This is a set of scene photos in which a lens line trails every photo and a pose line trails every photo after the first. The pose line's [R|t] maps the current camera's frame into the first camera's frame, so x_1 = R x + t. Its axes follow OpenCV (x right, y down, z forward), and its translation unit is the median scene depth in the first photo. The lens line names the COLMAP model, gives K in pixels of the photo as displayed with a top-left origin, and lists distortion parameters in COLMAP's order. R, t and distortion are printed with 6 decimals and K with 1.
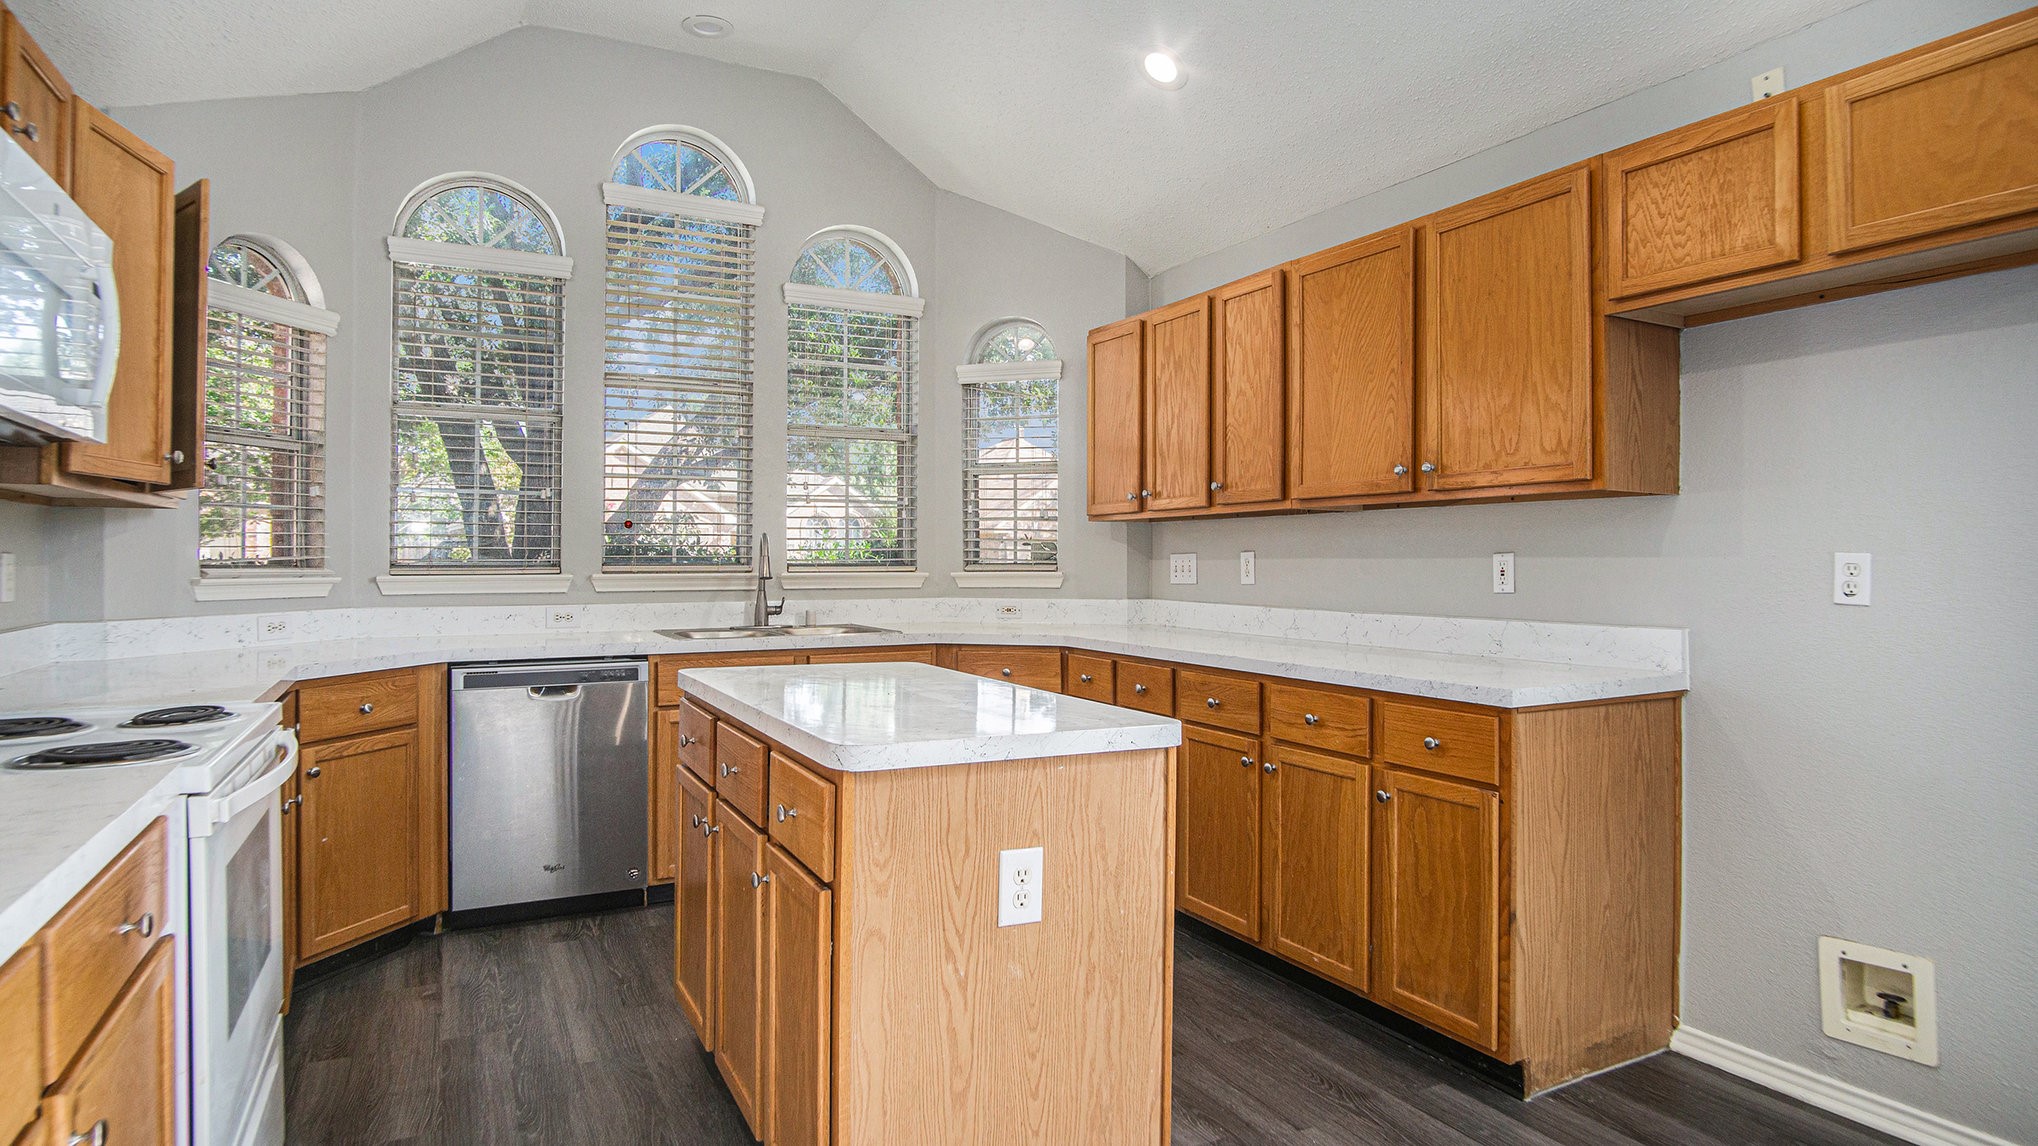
lens RADIAL K [[1087.5, 0, 1008.2], [0, 1087.5, 571.1], [0, 0, 1]] dist [-0.024324, 0.001092]
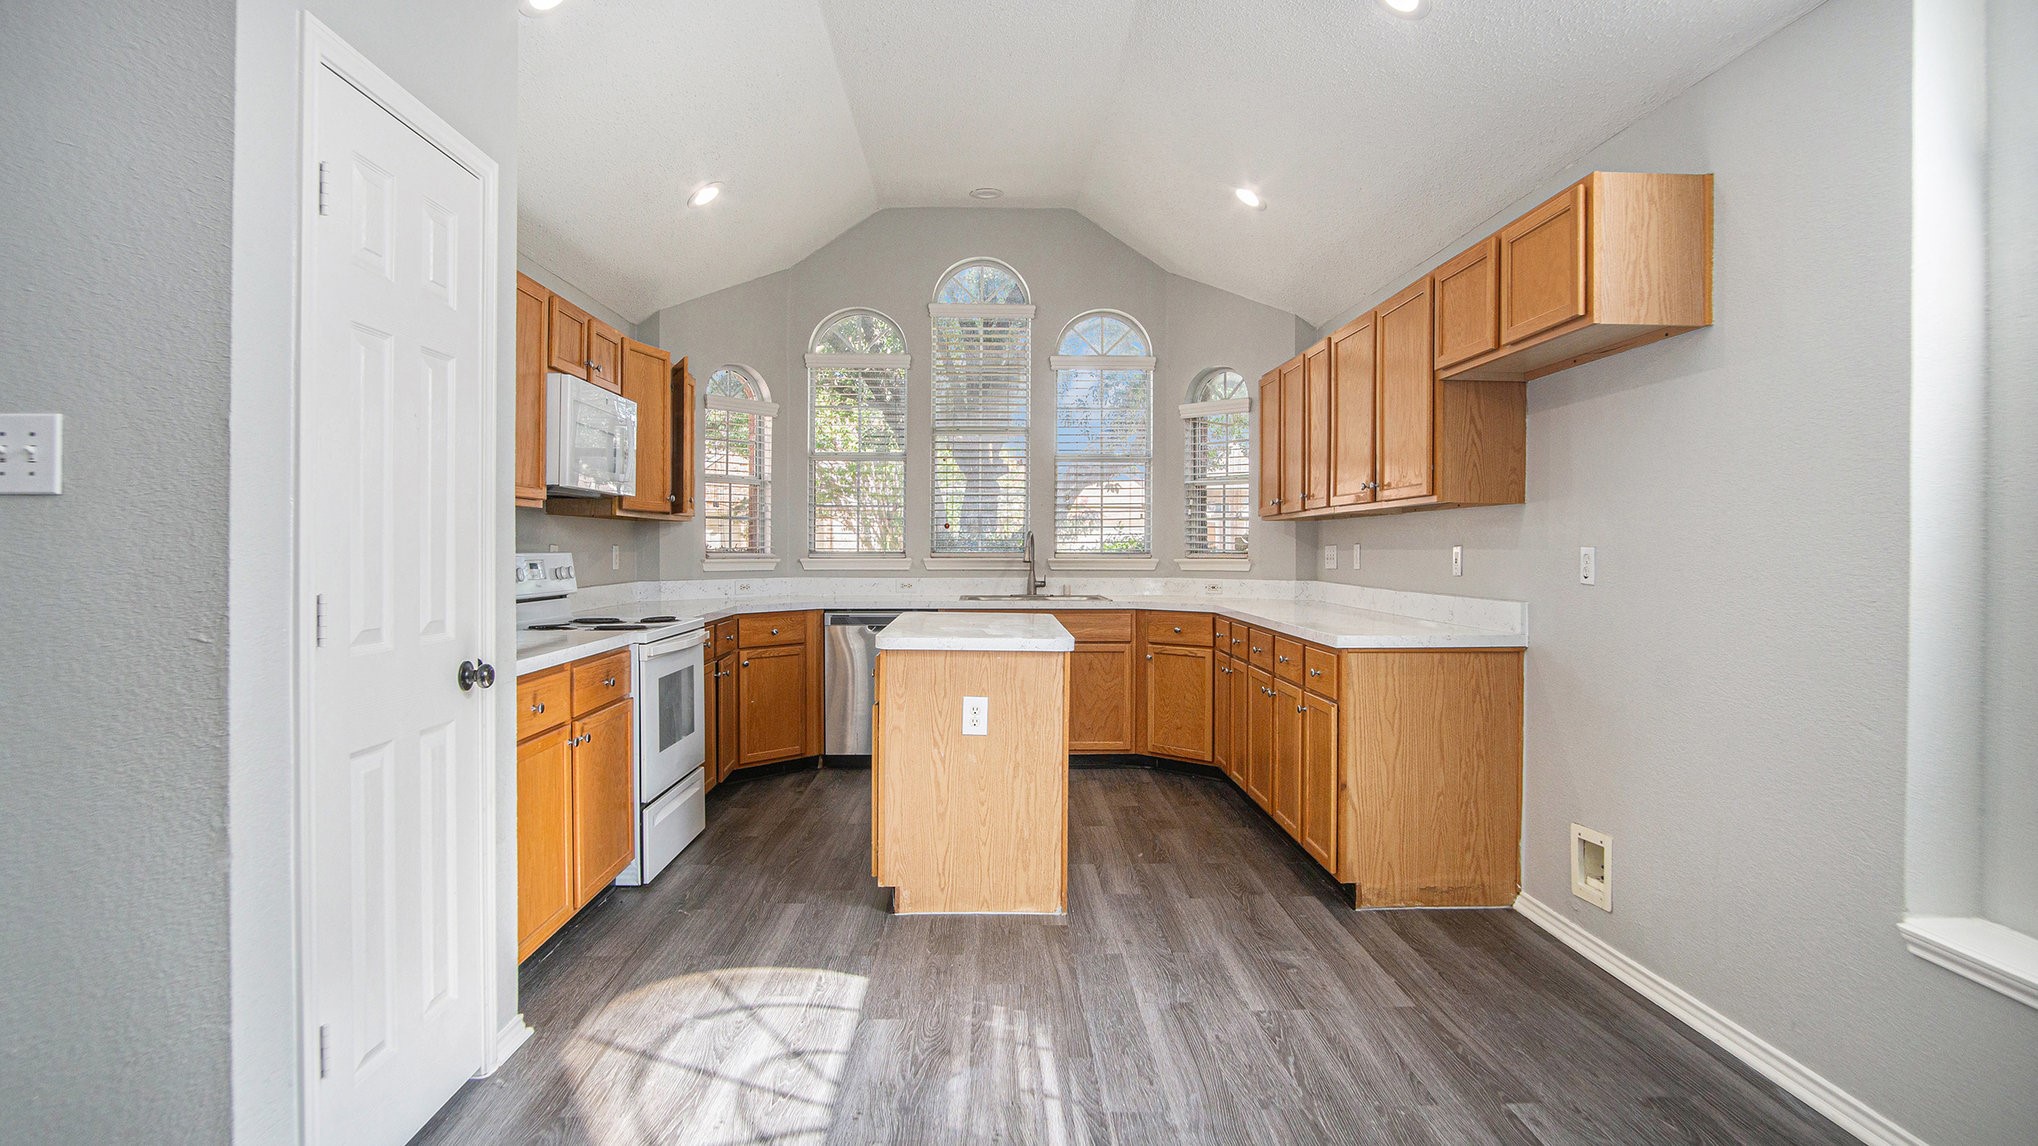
lens RADIAL K [[1030.7, 0, 1024.8], [0, 1030.7, 595.6], [0, 0, 1]] dist [-0.023391, 0.000147]
pose [[0.904966, 0.021447, -0.424942, 0.614314], [-0.006684, 0.999322, 0.036202, 0.002491], [0.425430, -0.029922, 0.904496, -0.450676]]
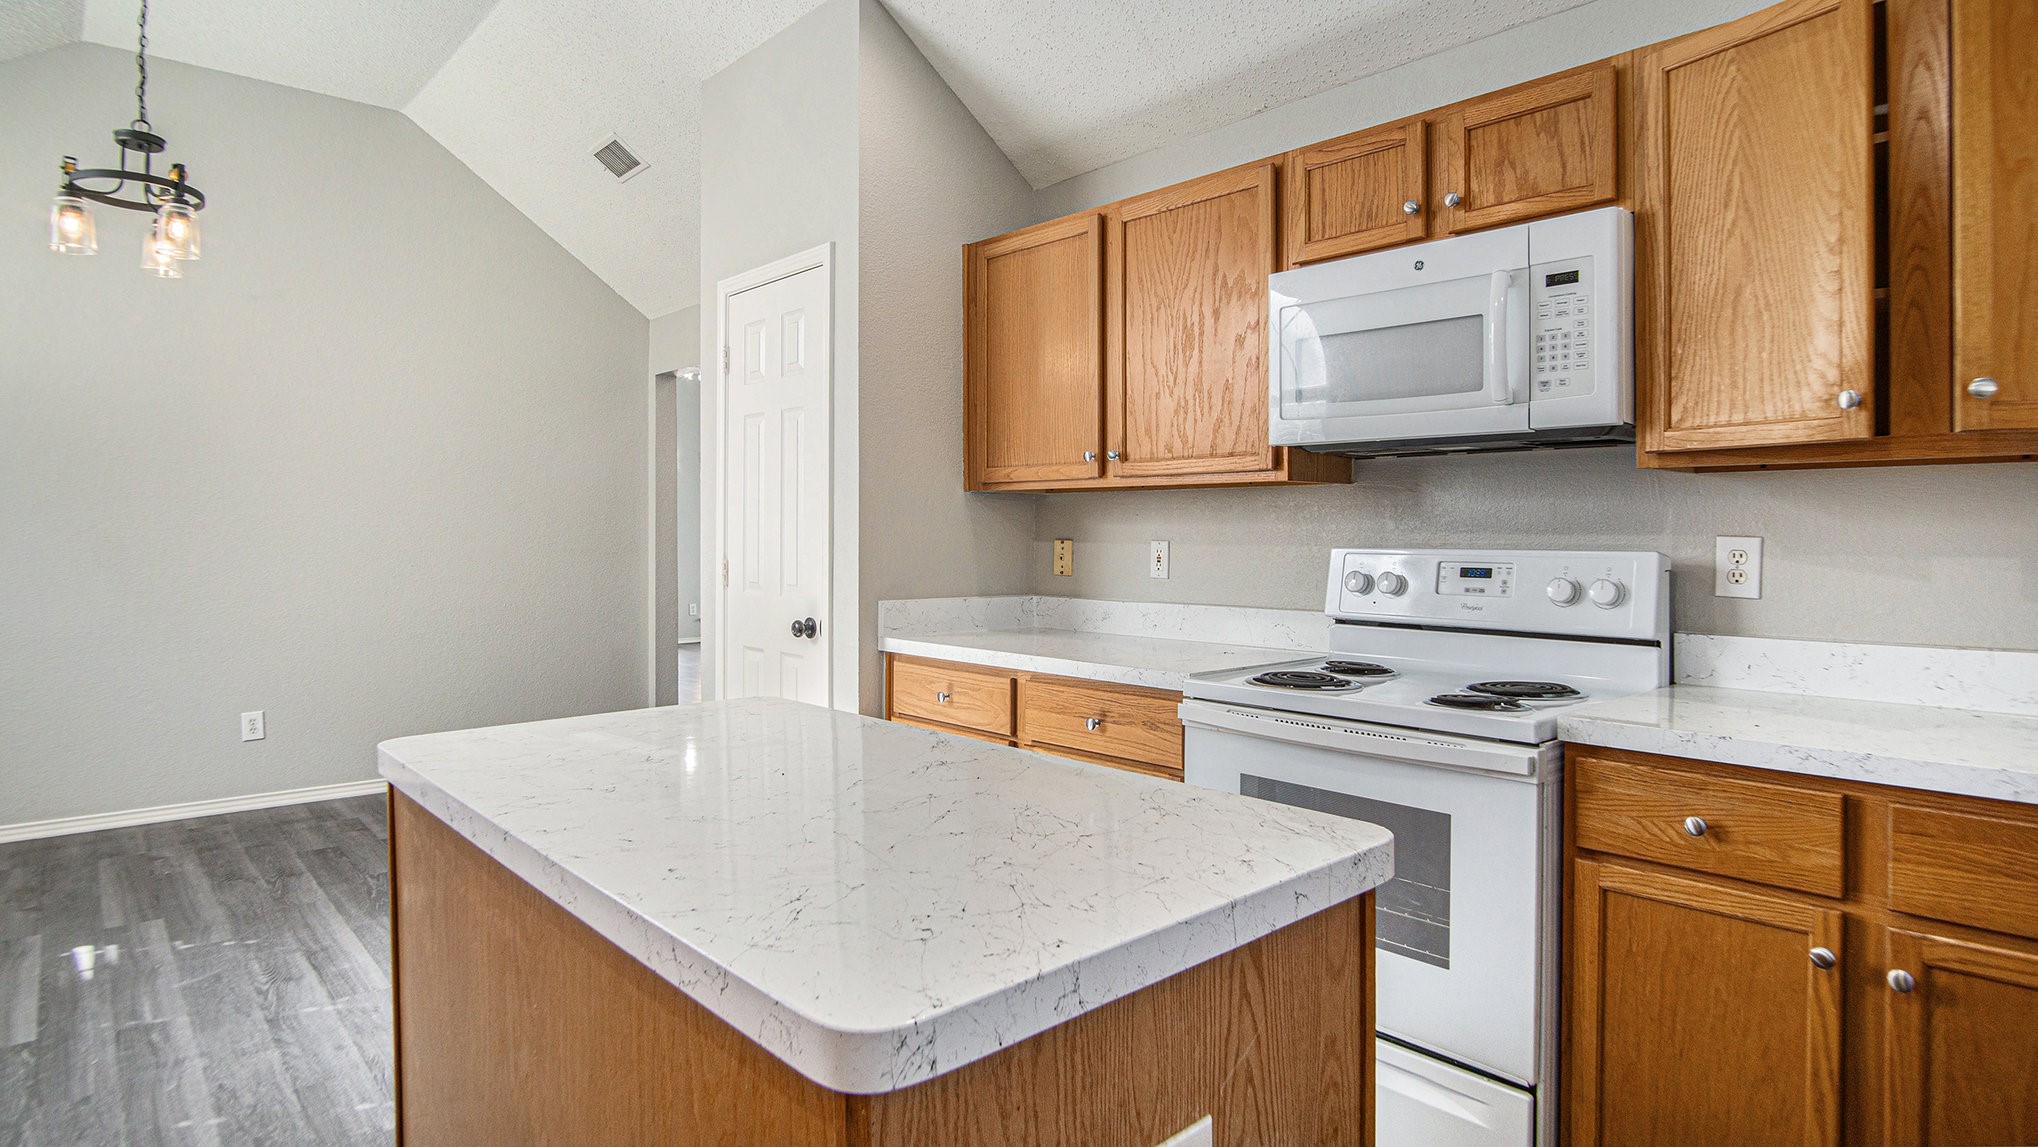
lens RADIAL K [[1087.4, 0, 1015.4], [0, 1087.4, 560.1], [0, 0, 1]] dist [-0.020386, 0.001382]
pose [[-0.967062, 0.005419, -0.254482, -0.071871], [-0.004066, 0.999317, 0.036733, -0.024223], [0.254508, 0.036558, -0.966380, 1.403804]]
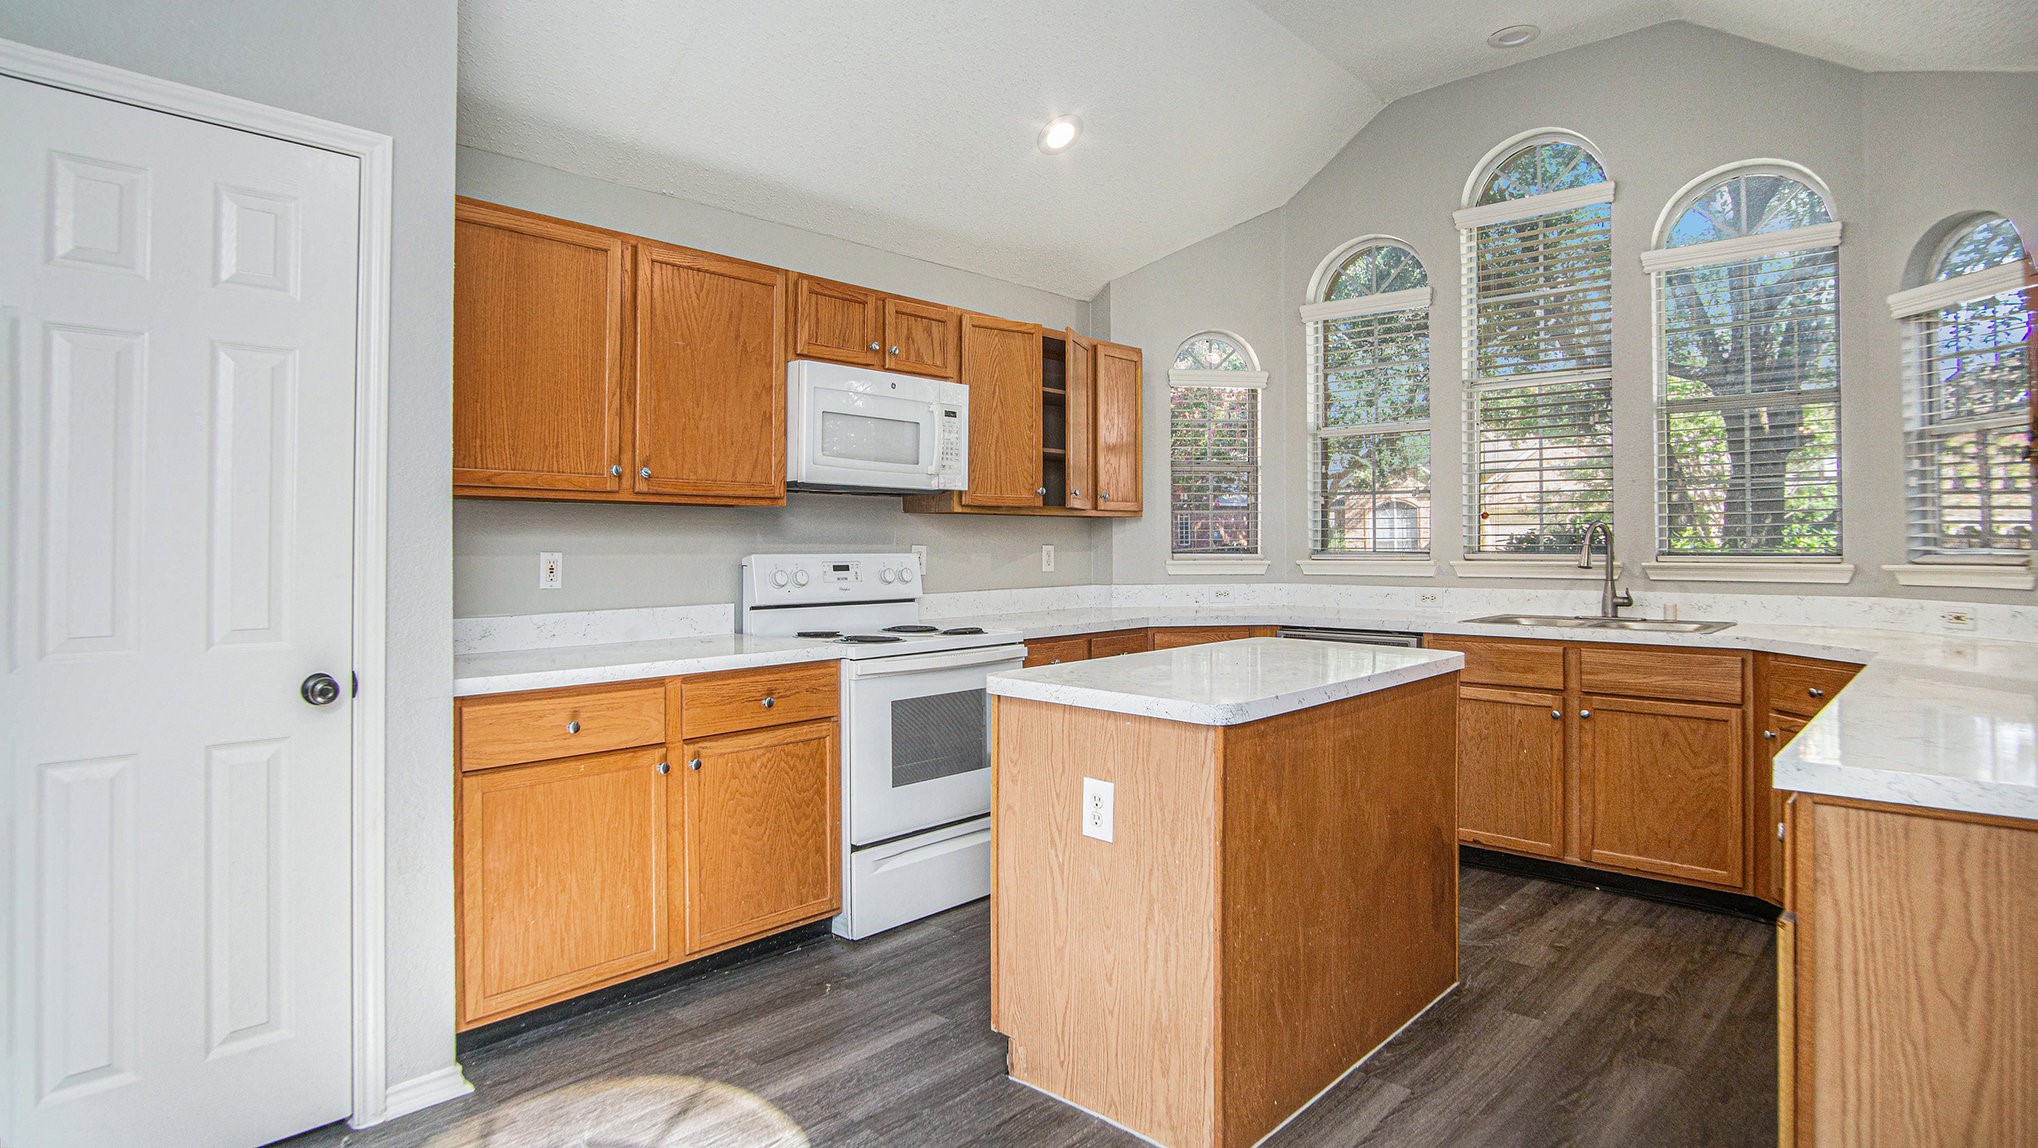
lens RADIAL K [[1055.7, 0, 1059.2], [0, 1055.7, 563.3], [0, 0, 1]] dist [-0.022351, 0.000054]
pose [[0.370664, 0.014400, -0.928655, 0.787329], [-0.008320, 0.999891, 0.012183, -0.007997], [0.928730, 0.003210, 0.370744, 0.347582]]
